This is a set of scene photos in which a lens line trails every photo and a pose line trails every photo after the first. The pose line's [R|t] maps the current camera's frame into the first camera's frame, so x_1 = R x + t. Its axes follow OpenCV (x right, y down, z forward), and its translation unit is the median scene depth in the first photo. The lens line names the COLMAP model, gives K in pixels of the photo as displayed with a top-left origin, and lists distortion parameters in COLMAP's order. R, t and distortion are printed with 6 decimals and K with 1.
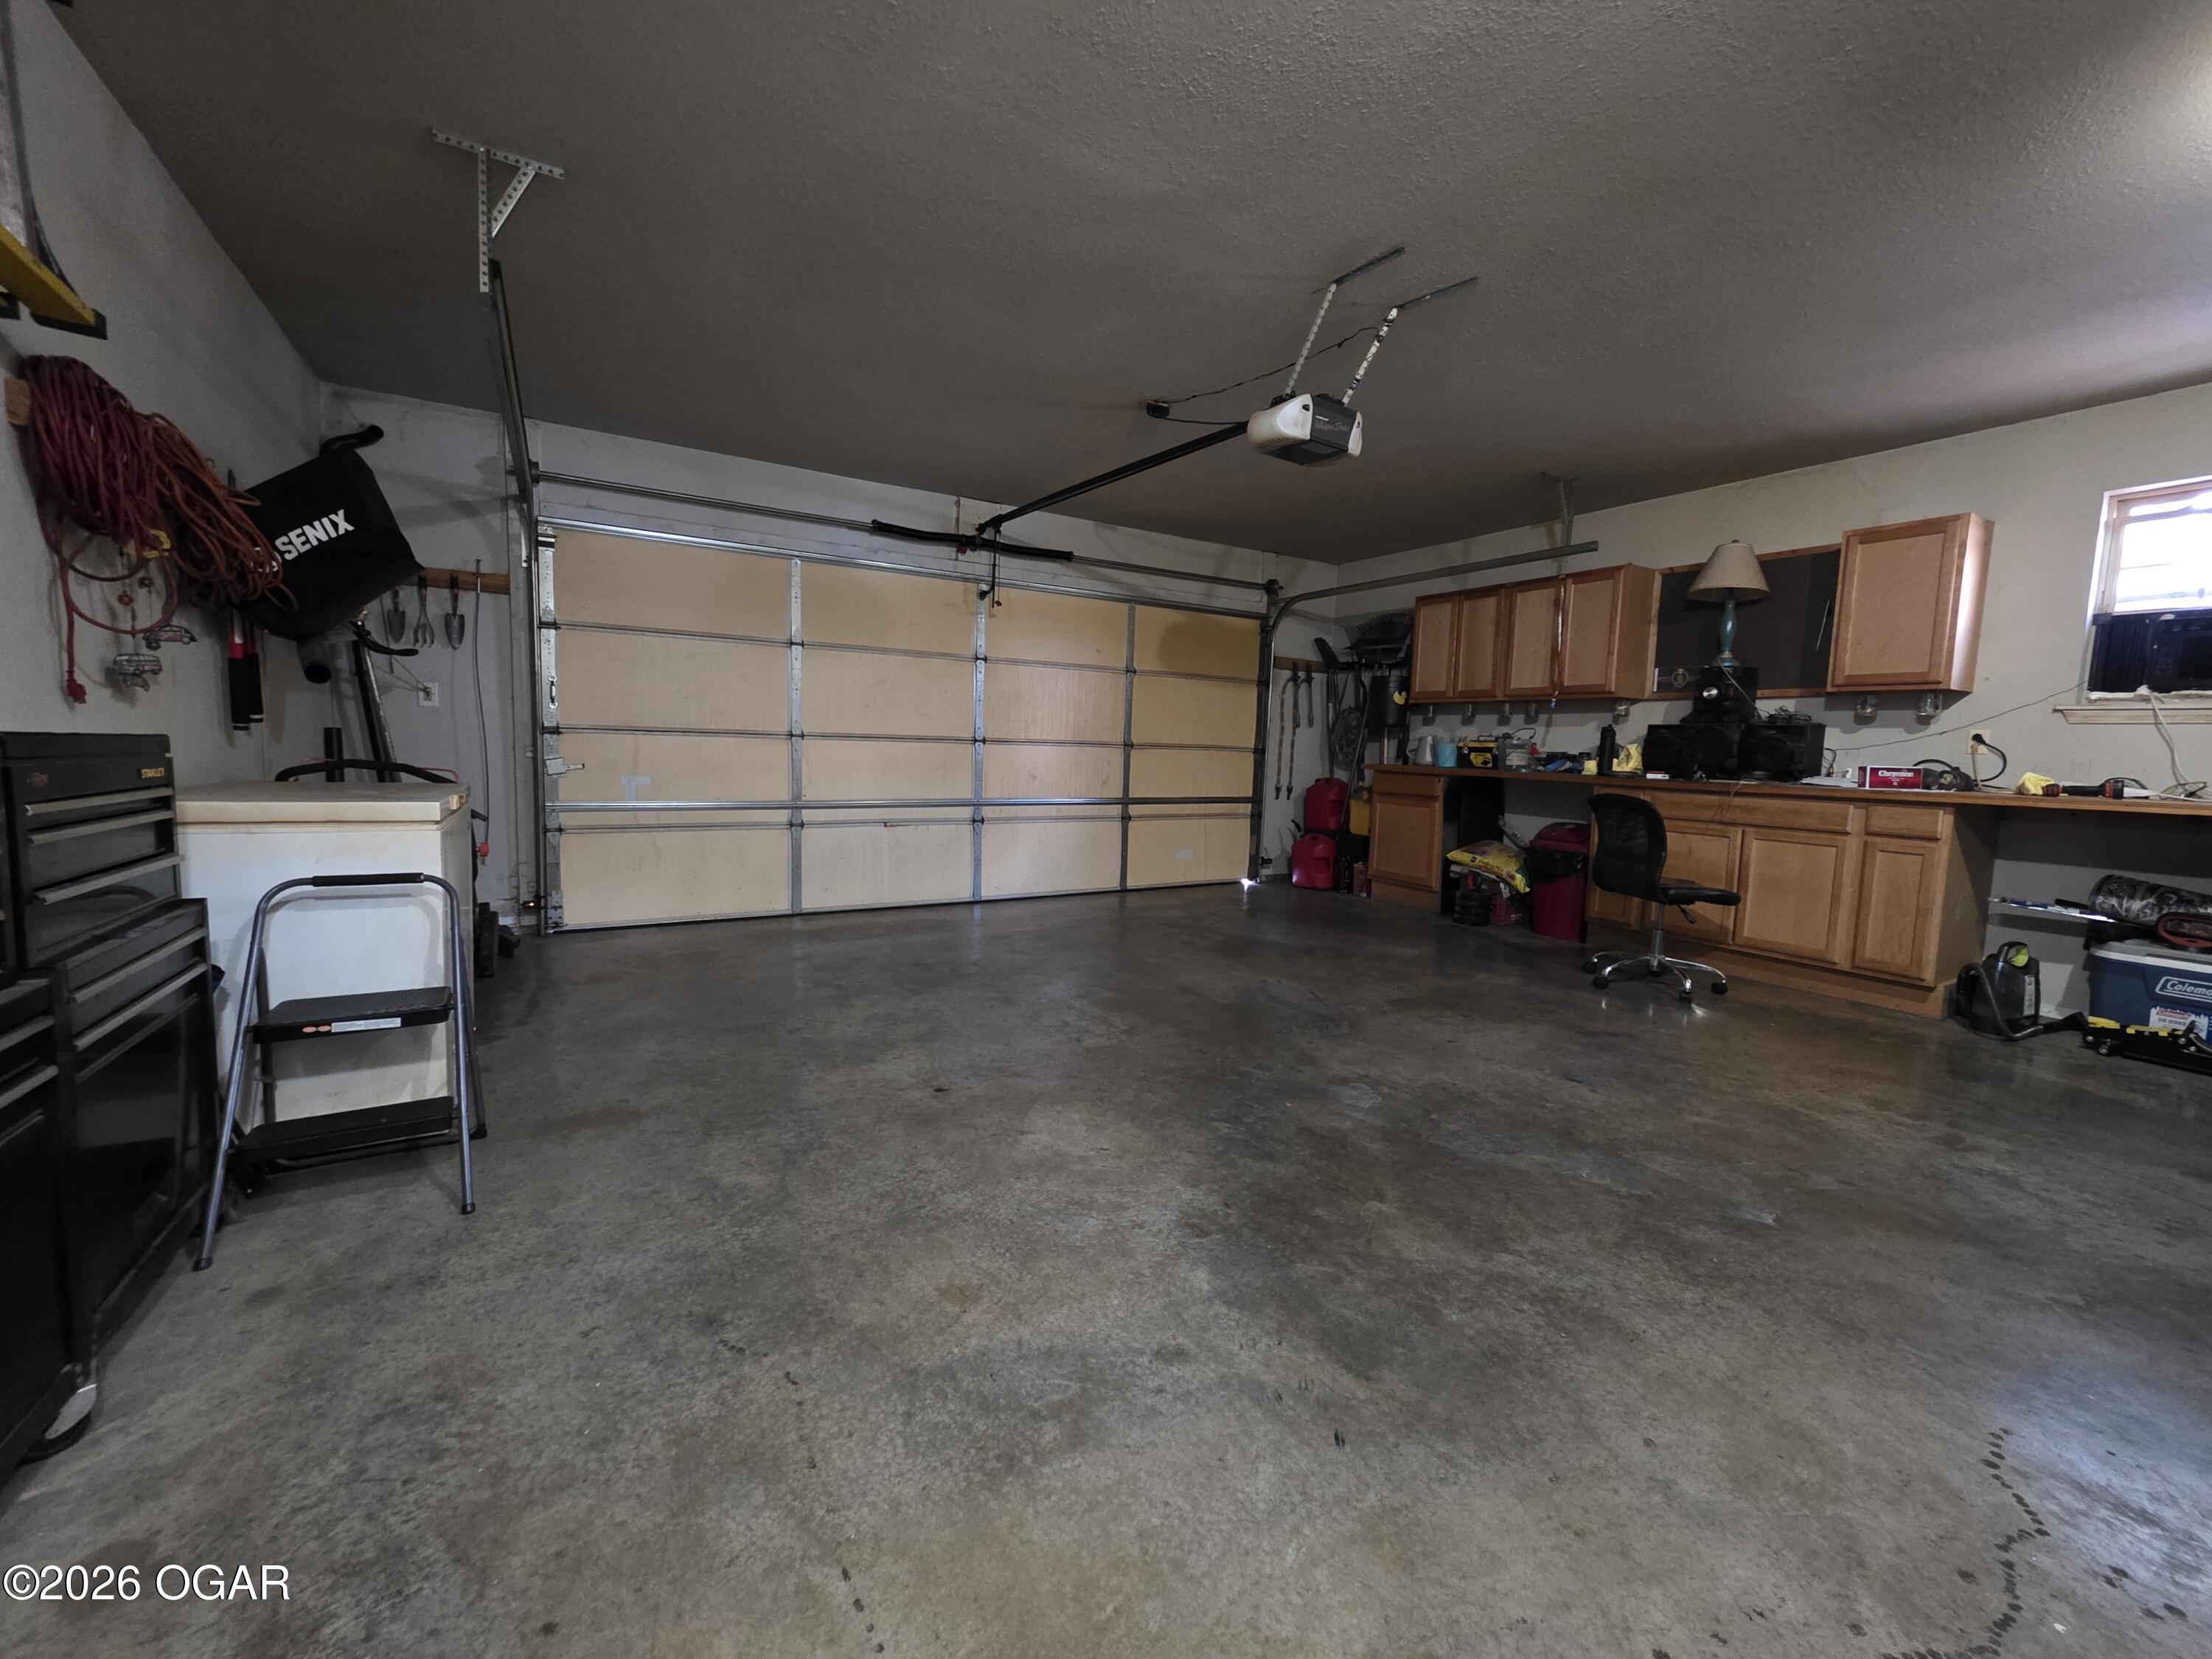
lens RADIAL K [[894.8, 0, 1104.0], [0, 894.8, 813.8], [0, 0, 1]] dist [0.000760, 0.000224]
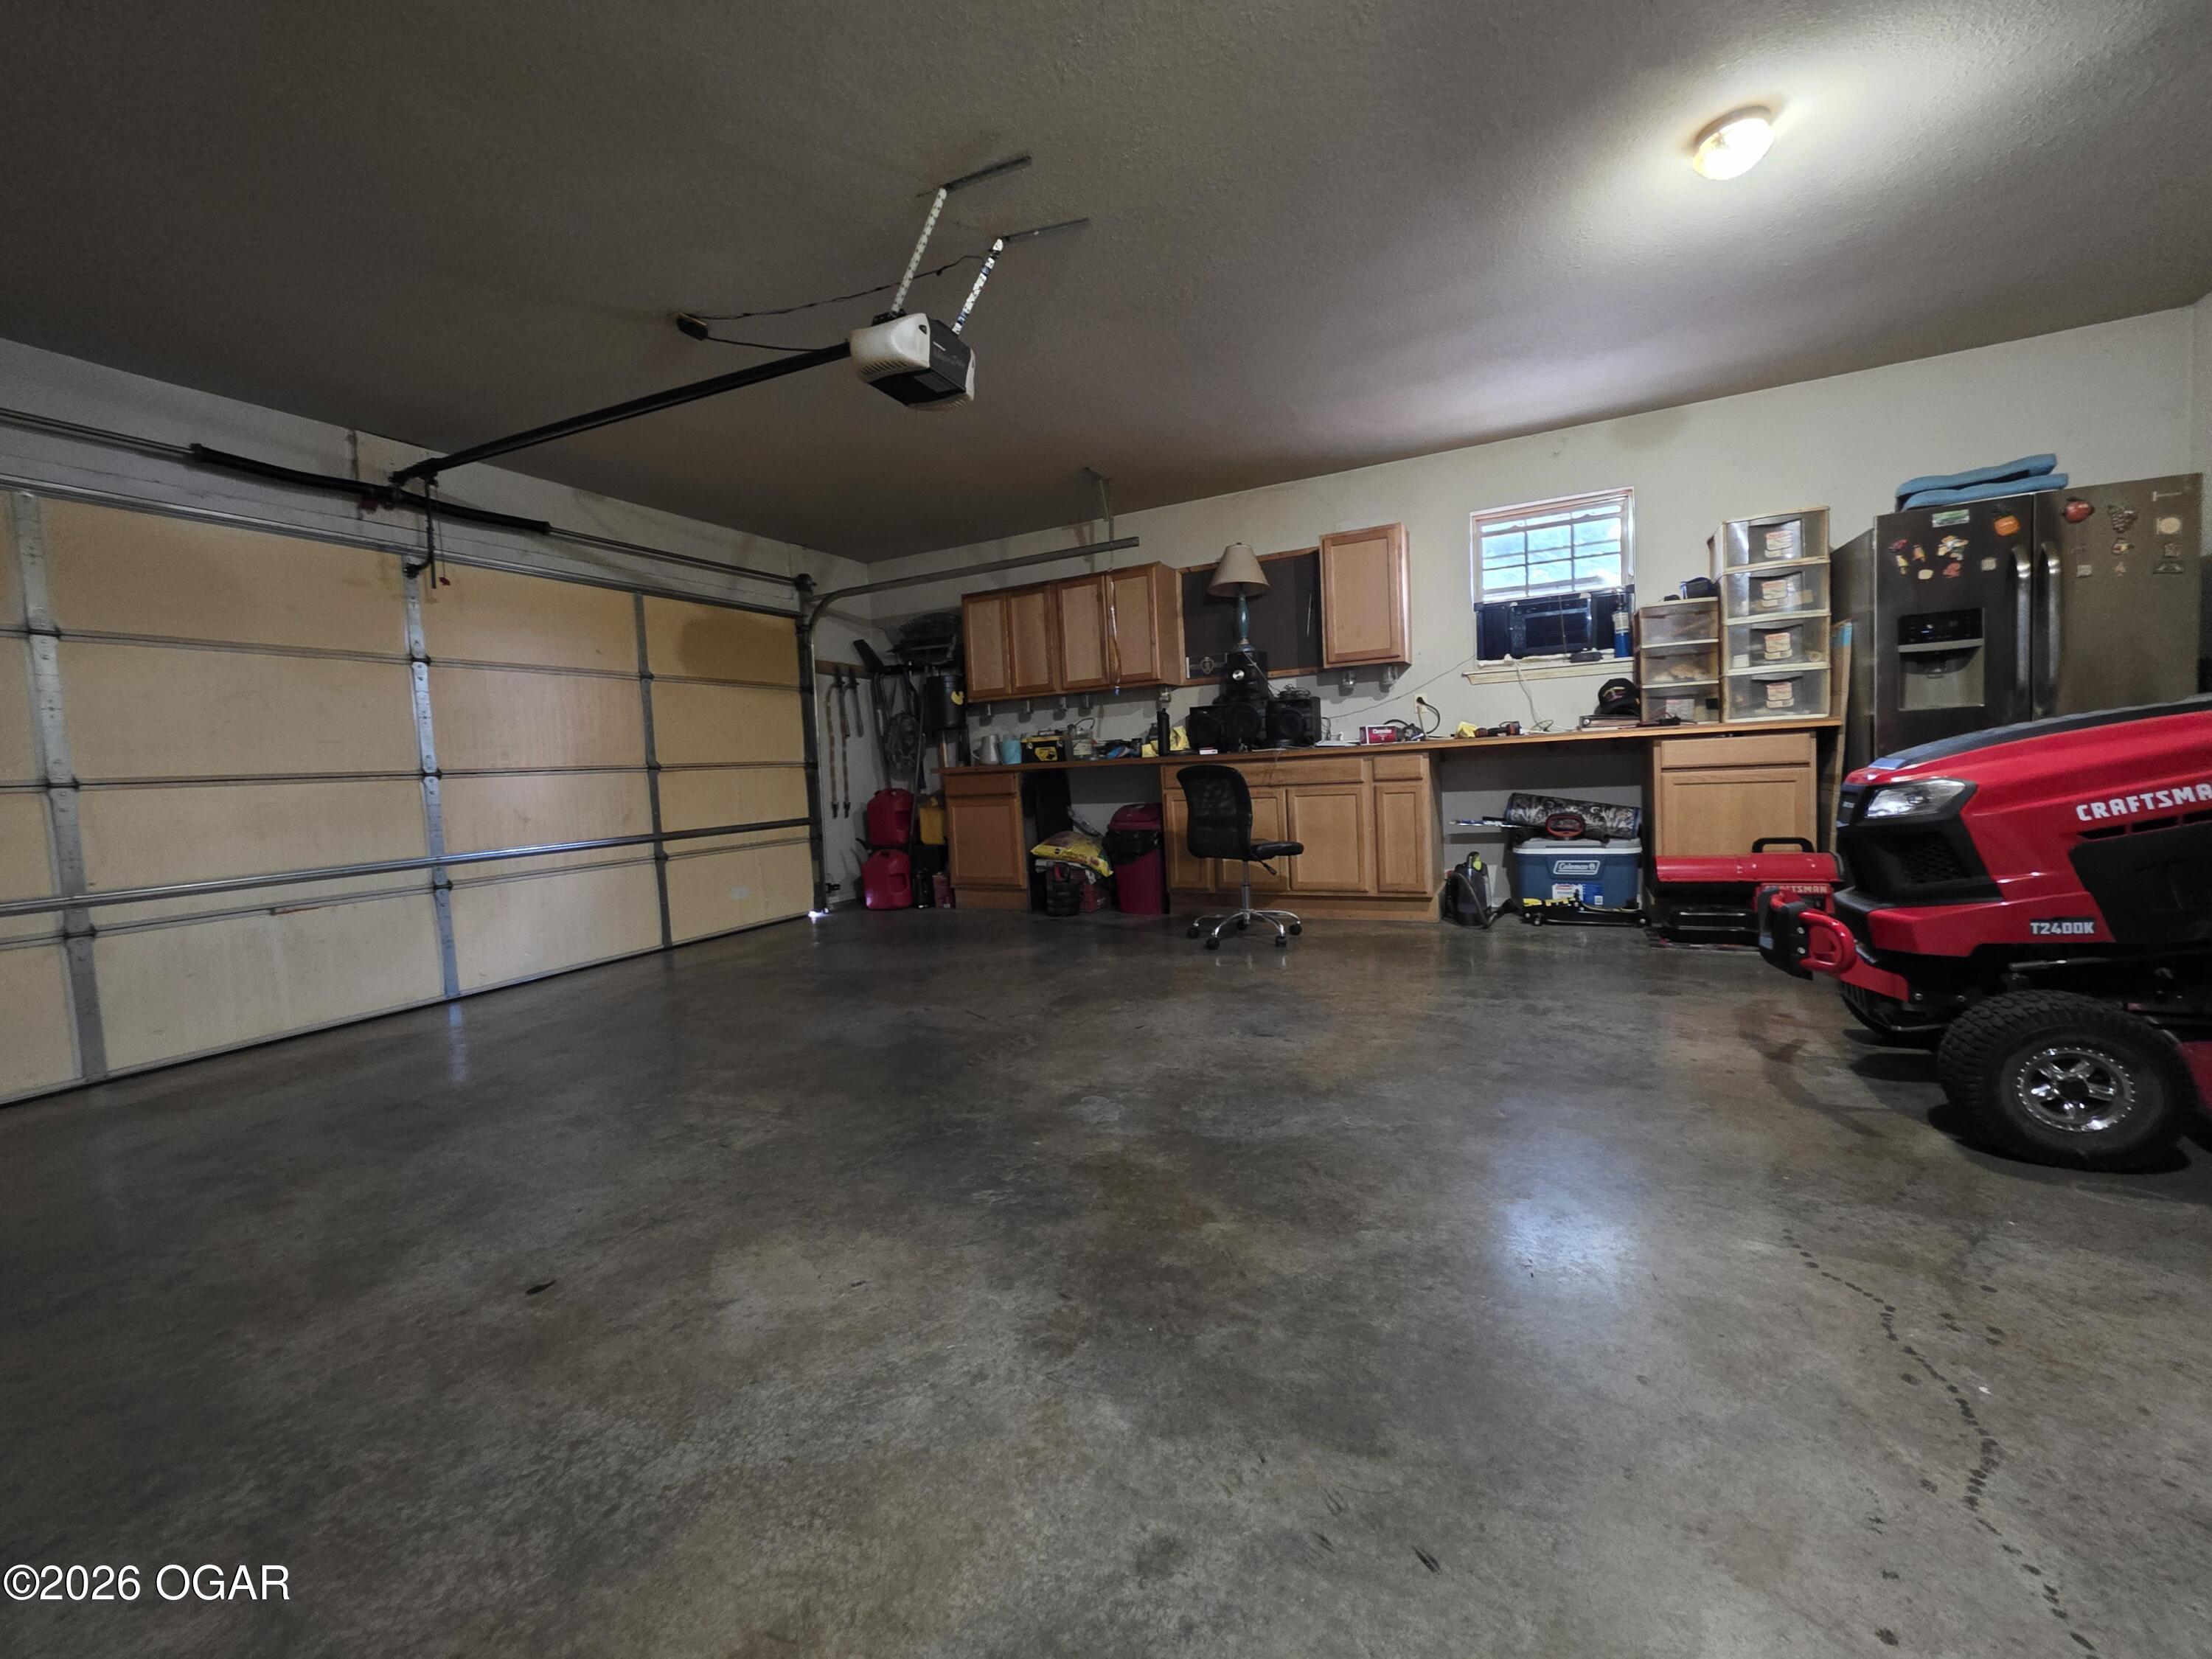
lens RADIAL K [[894.8, 0, 1104.0], [0, 894.8, 813.8], [0, 0, 1]] dist [0.000760, 0.000224]
pose [[0.841288, -0.104521, 0.530387, -0.096650], [0.121800, 0.992552, 0.002402, 0.017867], [-0.526688, 0.062580, 0.847752, 0.159127]]
